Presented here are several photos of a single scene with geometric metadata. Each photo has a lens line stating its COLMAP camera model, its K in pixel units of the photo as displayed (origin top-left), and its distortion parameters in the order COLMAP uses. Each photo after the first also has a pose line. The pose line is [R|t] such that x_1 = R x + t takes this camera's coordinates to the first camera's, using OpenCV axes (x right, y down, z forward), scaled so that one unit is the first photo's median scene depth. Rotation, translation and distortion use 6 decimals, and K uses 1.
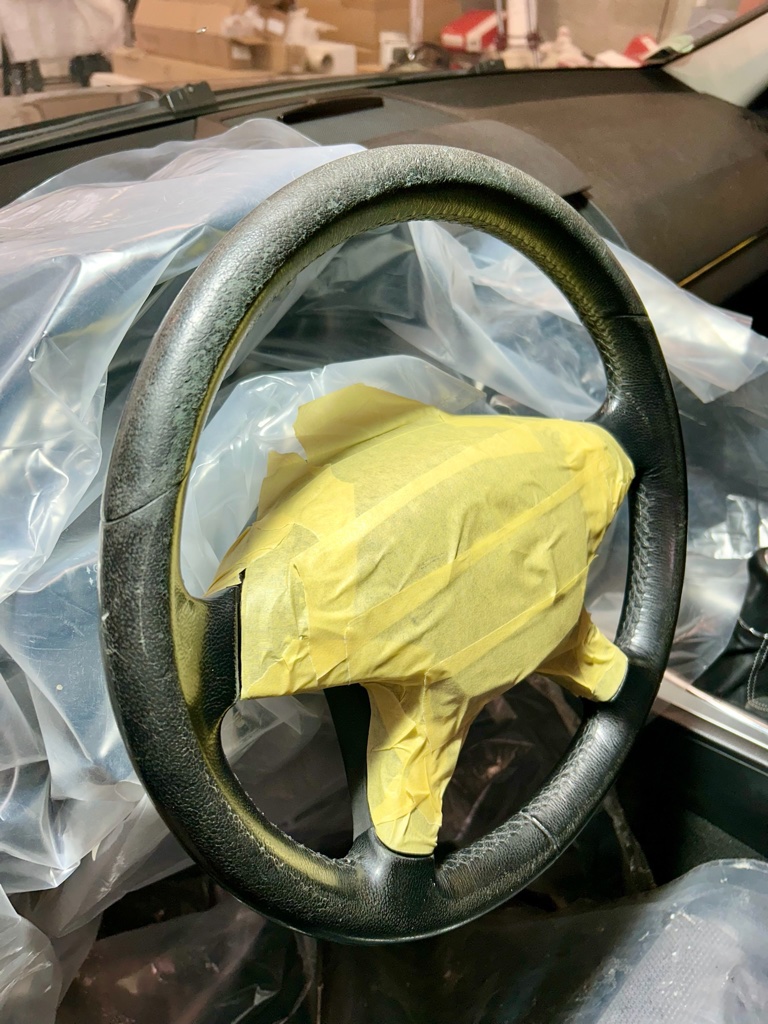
lens RADIAL K [[765.0, 0, 384.0], [0, 765.0, 512.0], [0, 0, 1]] dist [0.006464, 0.003468]
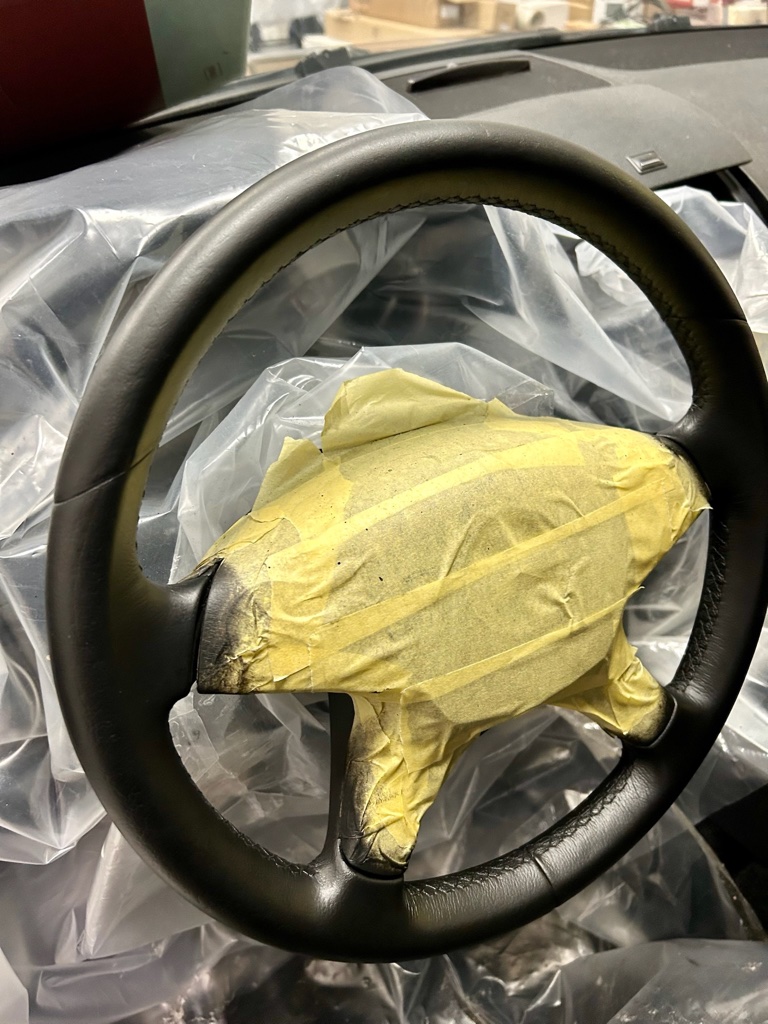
lens RADIAL K [[779.2, 0, 384.0], [0, 779.2, 512.0], [0, 0, 1]] dist [-0.006618, -0.006156]
pose [[0.971436, 0.111297, -0.209583, 0.194609], [-0.103959, 0.993529, 0.045744, -0.047003], [0.213318, -0.022649, 0.976720, 0.063092]]
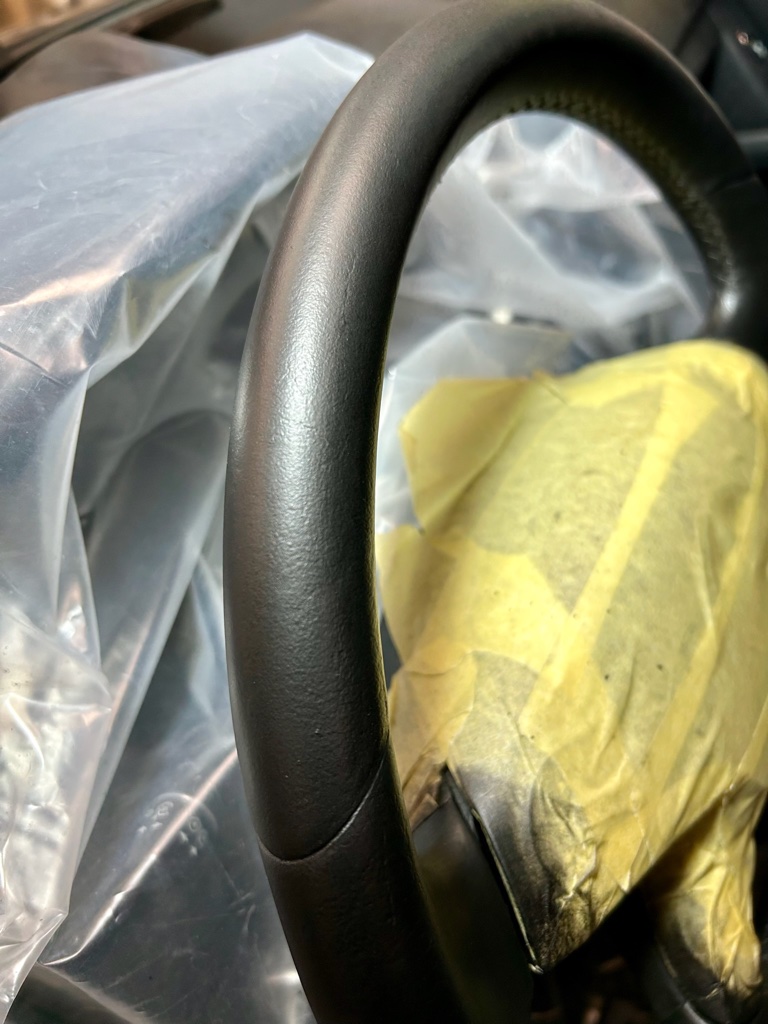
lens RADIAL K [[799.5, 0, 364.9], [0, 799.5, 531.6], [0, 0, 1]] dist [-0.004346, -0.000013]
pose [[0.941401, -0.325375, 0.088853, -0.210781], [0.312930, 0.940856, 0.129862, -0.176970], [-0.125851, -0.094447, 0.987543, 0.348326]]
